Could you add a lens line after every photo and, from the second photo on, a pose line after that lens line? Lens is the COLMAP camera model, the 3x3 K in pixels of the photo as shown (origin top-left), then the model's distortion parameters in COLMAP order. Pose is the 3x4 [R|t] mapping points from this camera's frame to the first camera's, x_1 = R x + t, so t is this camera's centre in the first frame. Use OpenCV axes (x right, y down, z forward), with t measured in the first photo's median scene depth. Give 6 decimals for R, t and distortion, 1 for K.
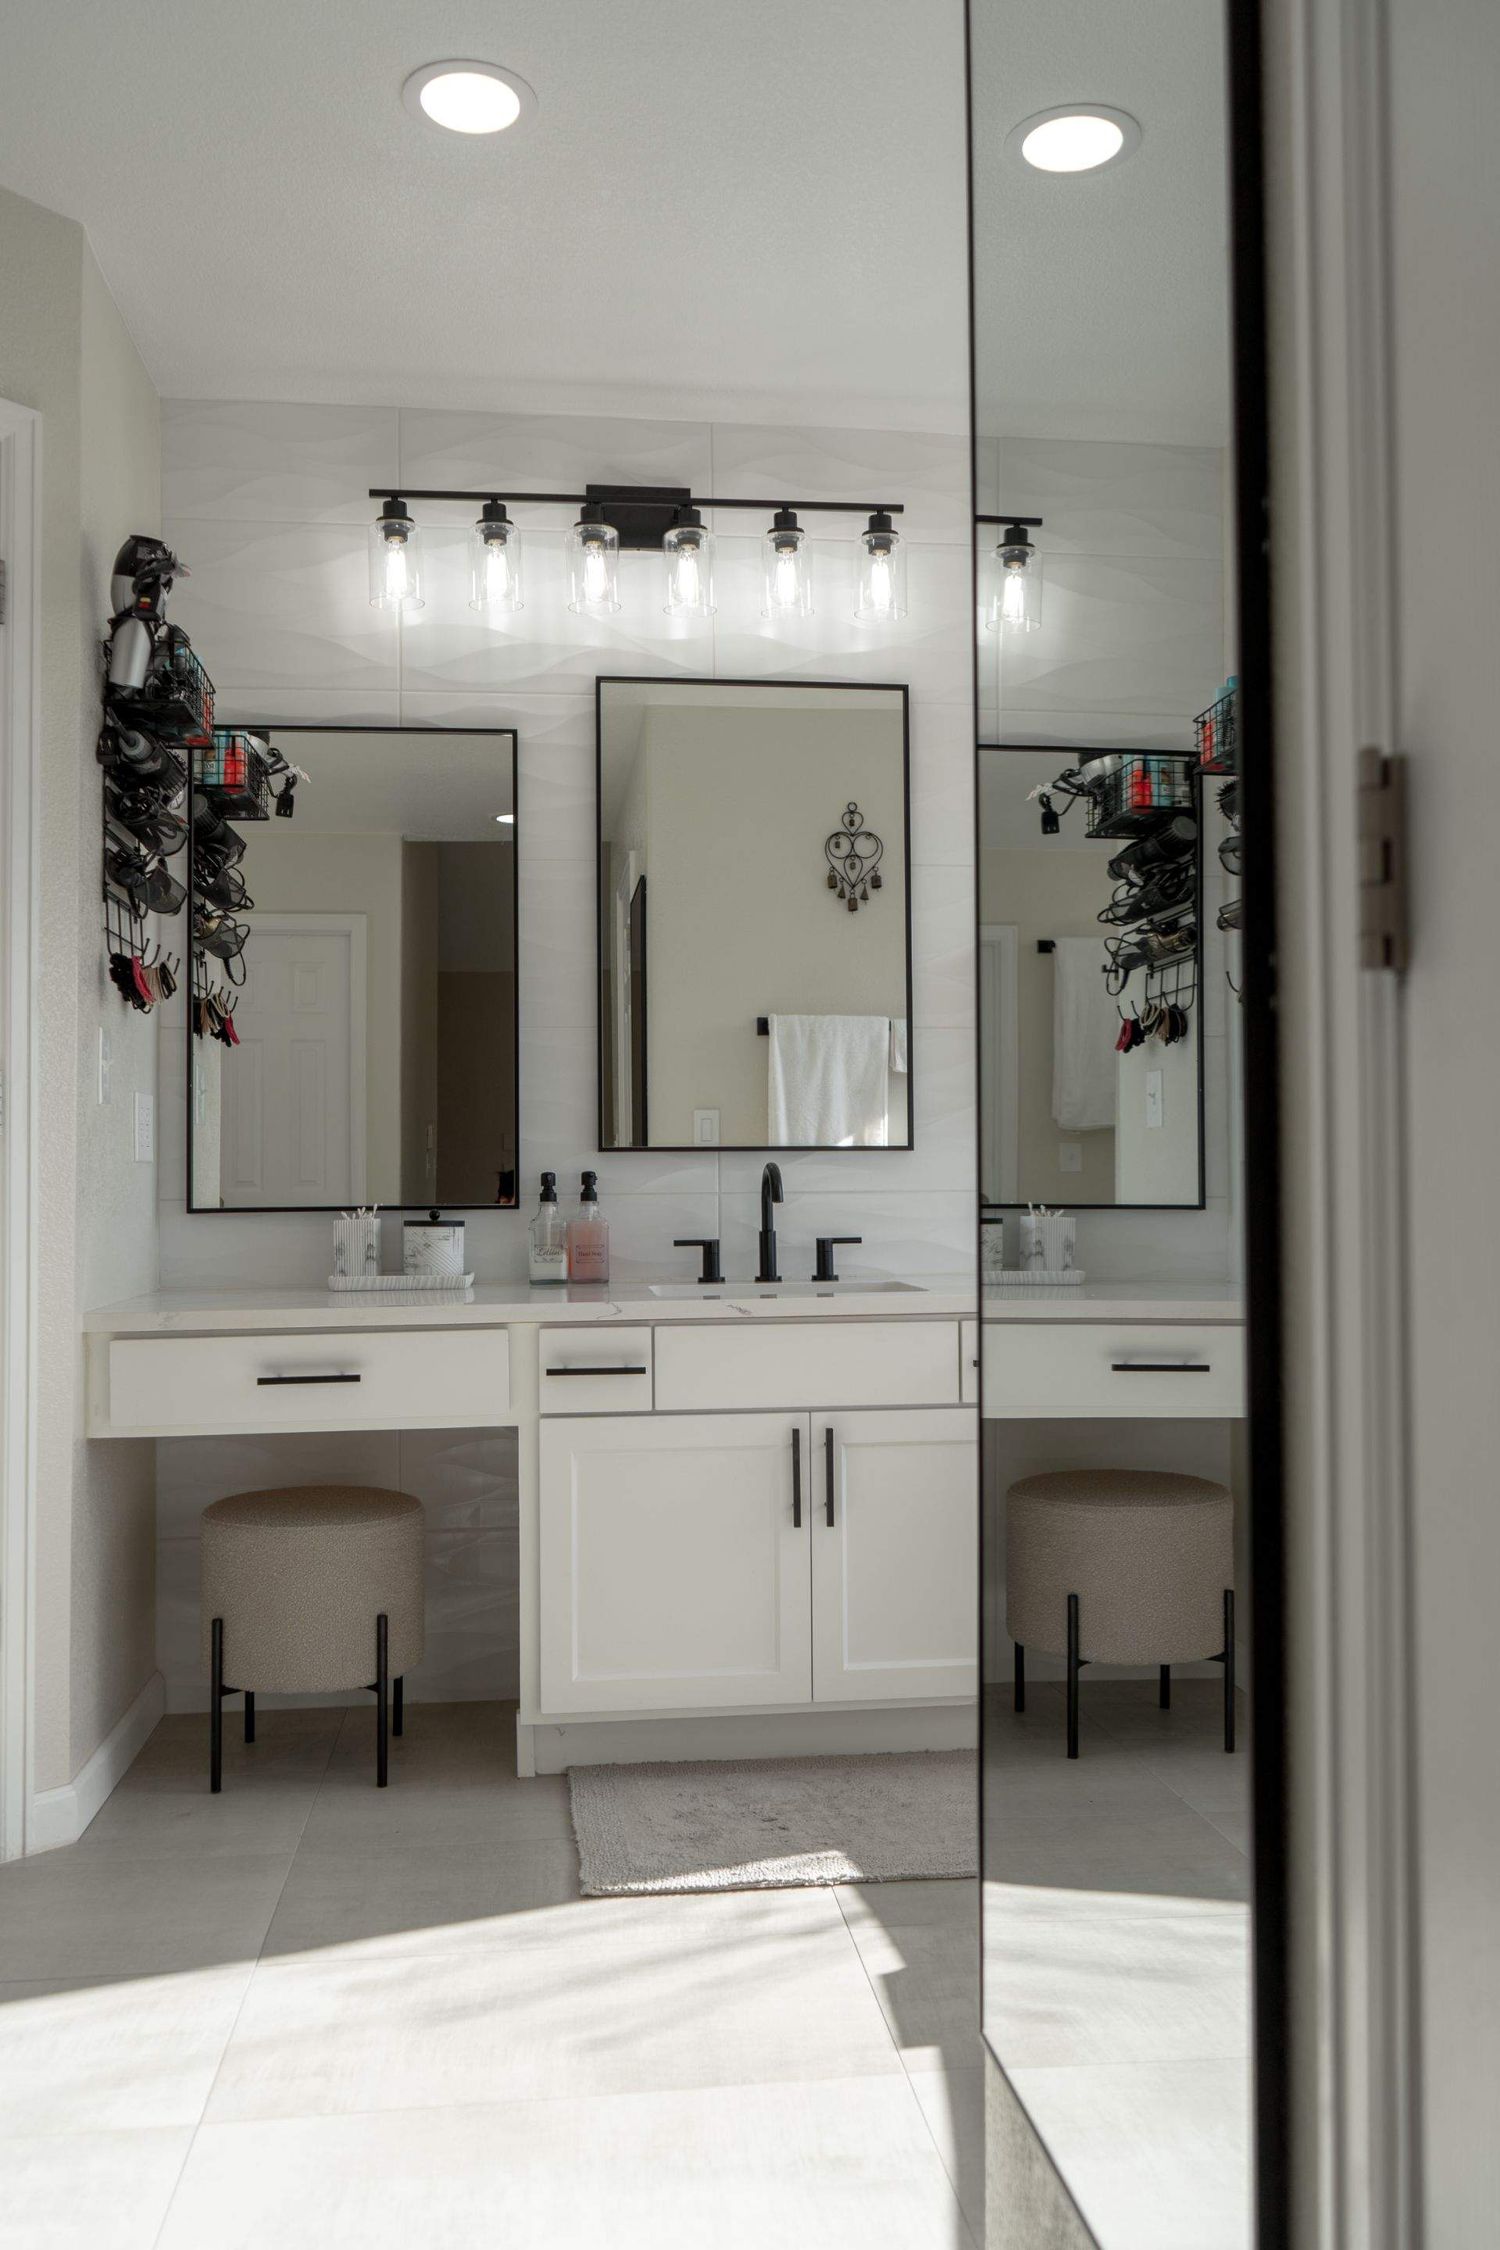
lens RADIAL K [[1829.6, 0, 749.5], [0, 1829.6, 1126.3], [0, 0, 1]] dist [-0.008902, 0.001038]
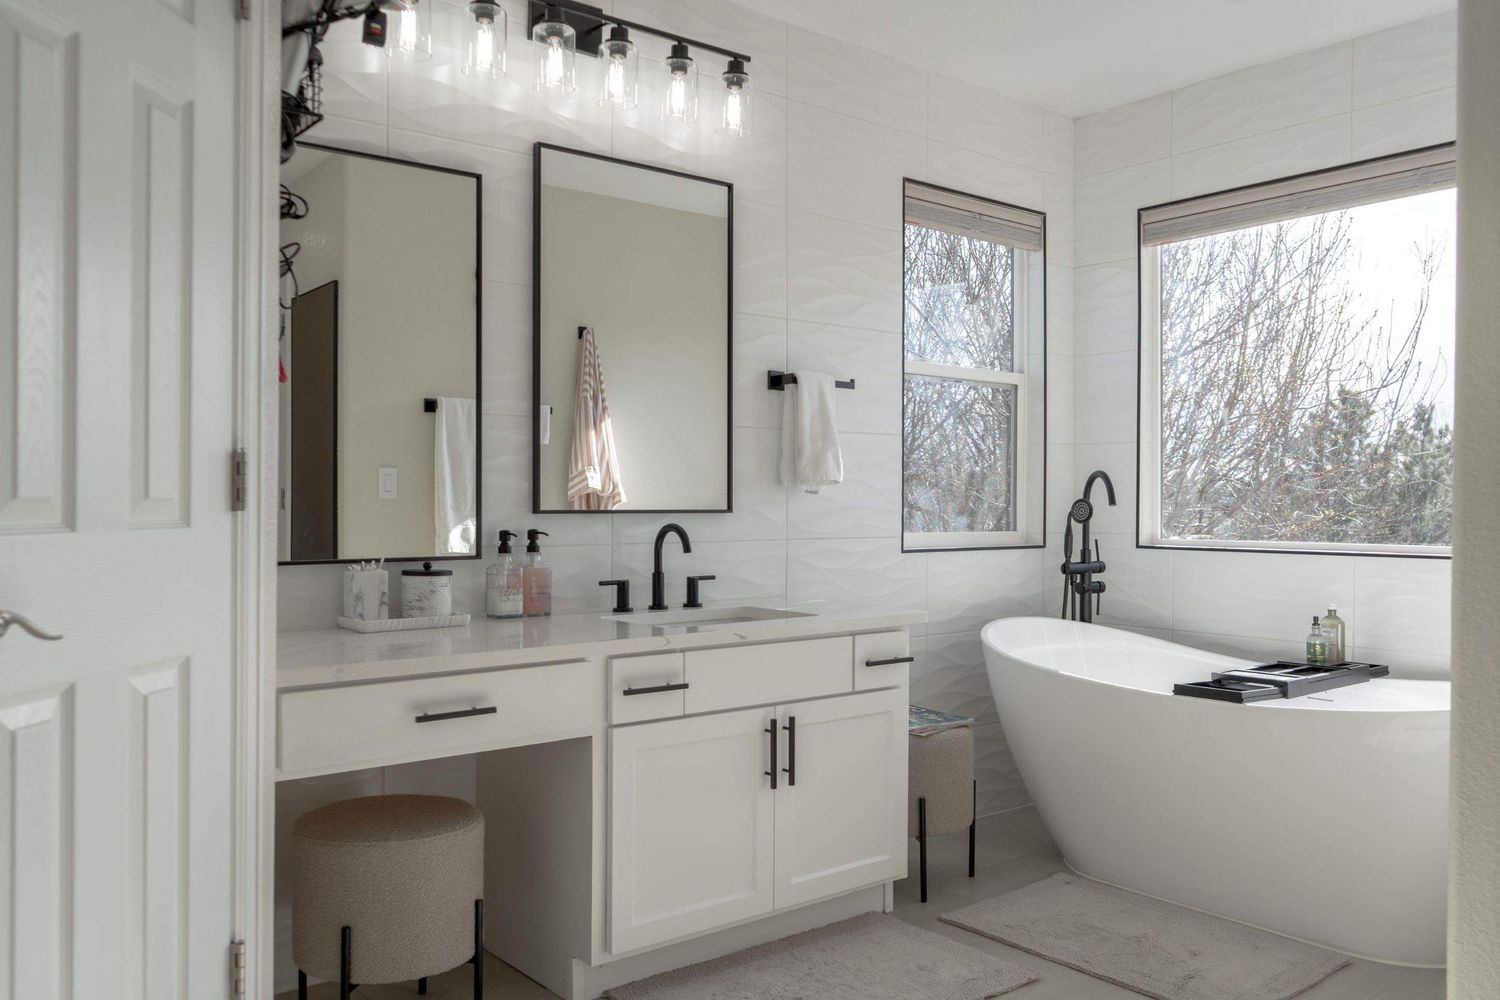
lens RADIAL K [[1219.7, 0, 749.2], [0, 1219.7, 503.9], [0, 0, 1]] dist [-0.008902, 0.001038]
pose [[0.841545, 0.008135, 0.540126, -0.427086], [-0.026656, 0.999294, 0.026481, -0.020029], [-0.539530, -0.036682, 0.841167, 0.199126]]
